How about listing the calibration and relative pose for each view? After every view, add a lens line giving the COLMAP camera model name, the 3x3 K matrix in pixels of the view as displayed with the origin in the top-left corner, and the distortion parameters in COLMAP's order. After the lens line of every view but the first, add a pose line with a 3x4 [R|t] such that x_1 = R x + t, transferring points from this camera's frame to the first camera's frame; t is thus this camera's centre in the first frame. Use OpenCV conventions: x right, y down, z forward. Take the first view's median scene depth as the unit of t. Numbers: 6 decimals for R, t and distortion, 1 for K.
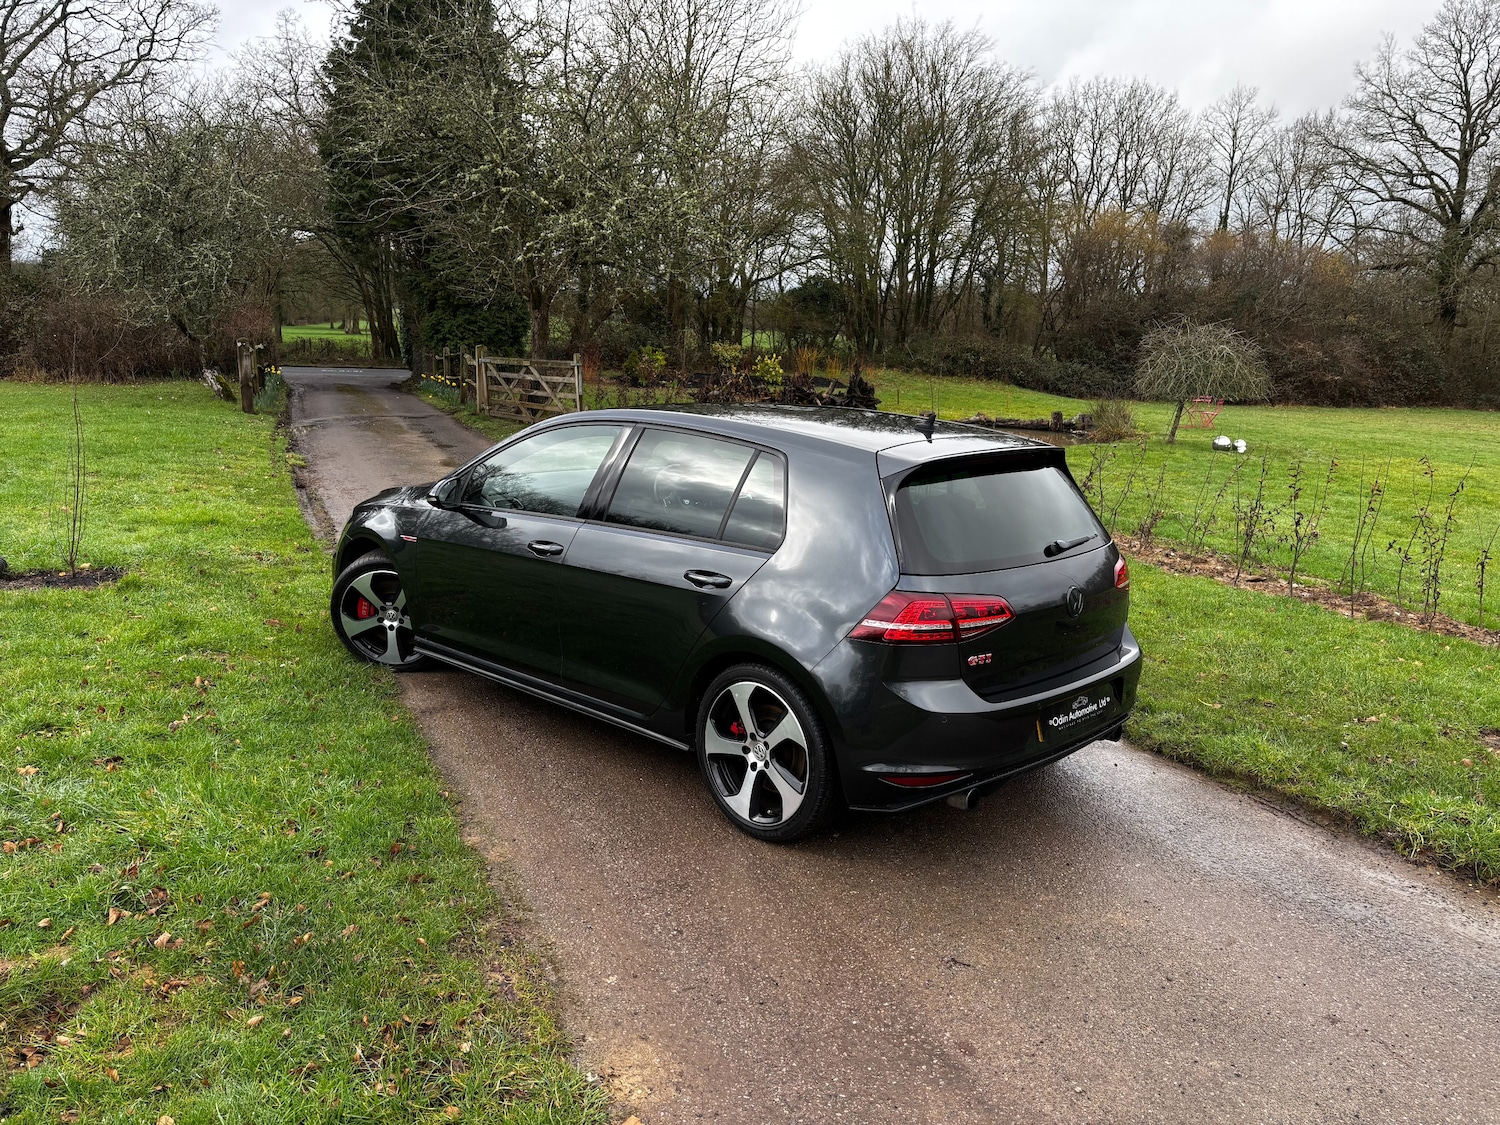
lens RADIAL K [[1135.9, 0, 755.0], [0, 1135.9, 573.6], [0, 0, 1]] dist [0.047927, -0.050328]
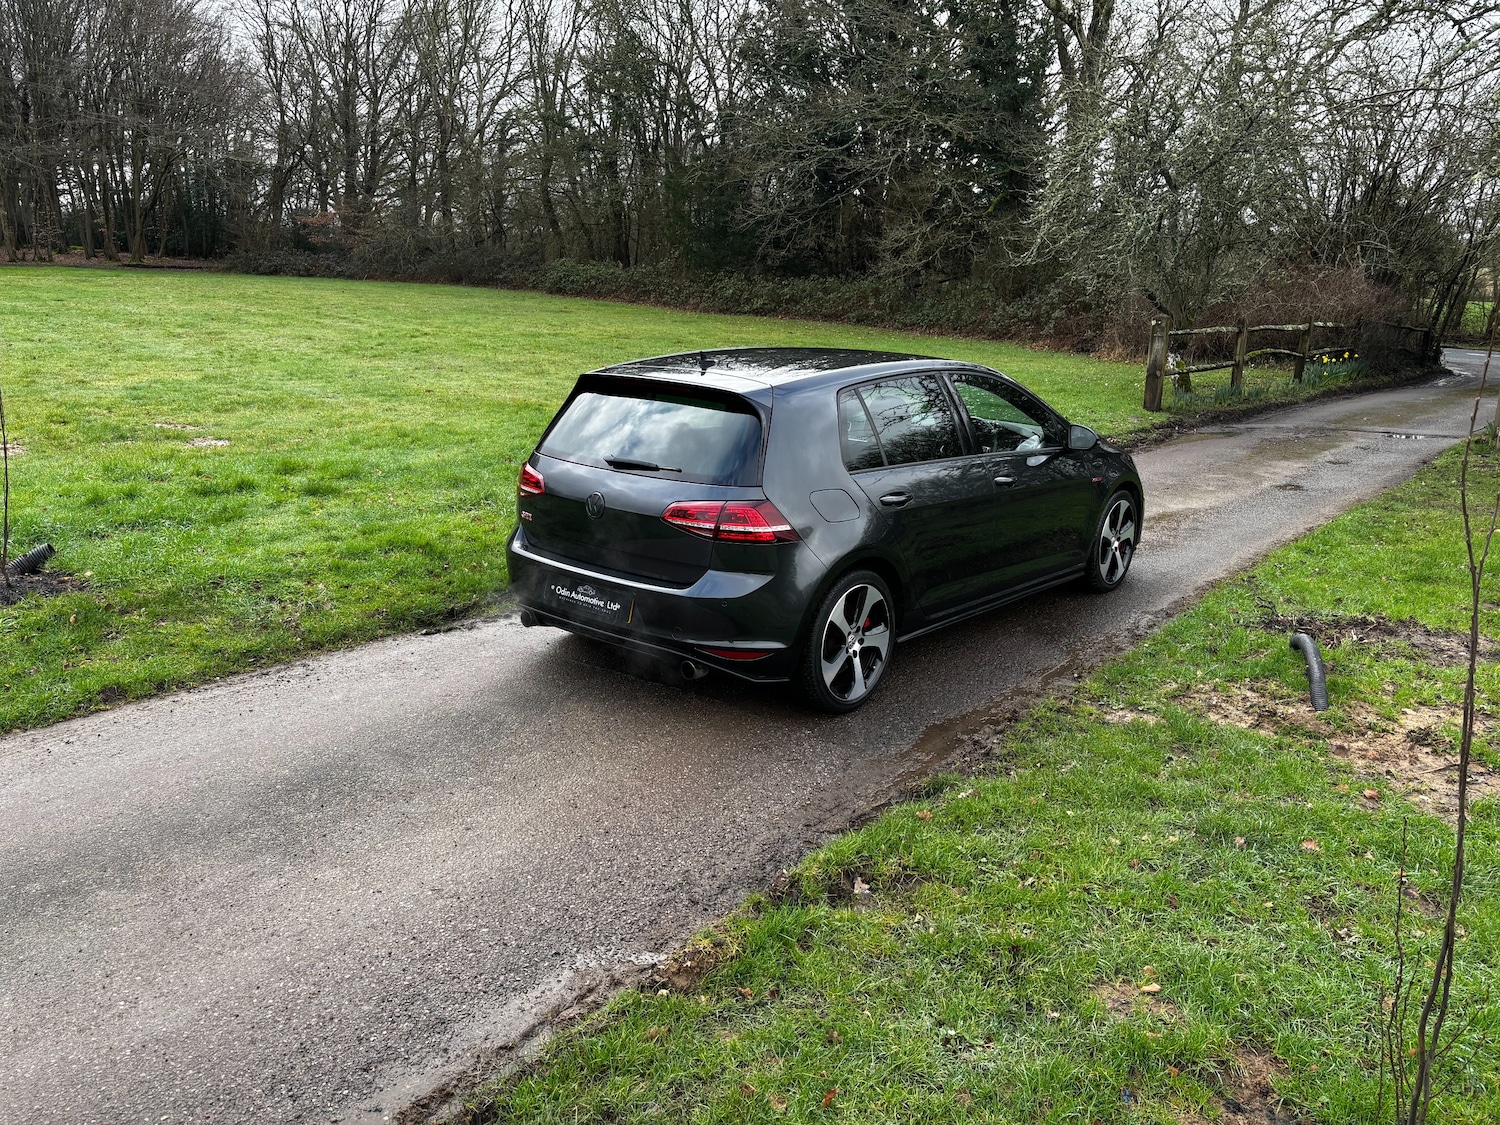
lens RADIAL K [[1136.8, 0, 758.8], [0, 1136.8, 566.4], [0, 0, 1]] dist [0.040110, -0.035609]
pose [[0.469286, 0.205777, -0.858736, 0.141251], [-0.196545, 0.972416, 0.125609, -0.086772], [0.860896, 0.109833, 0.496785, 0.413600]]
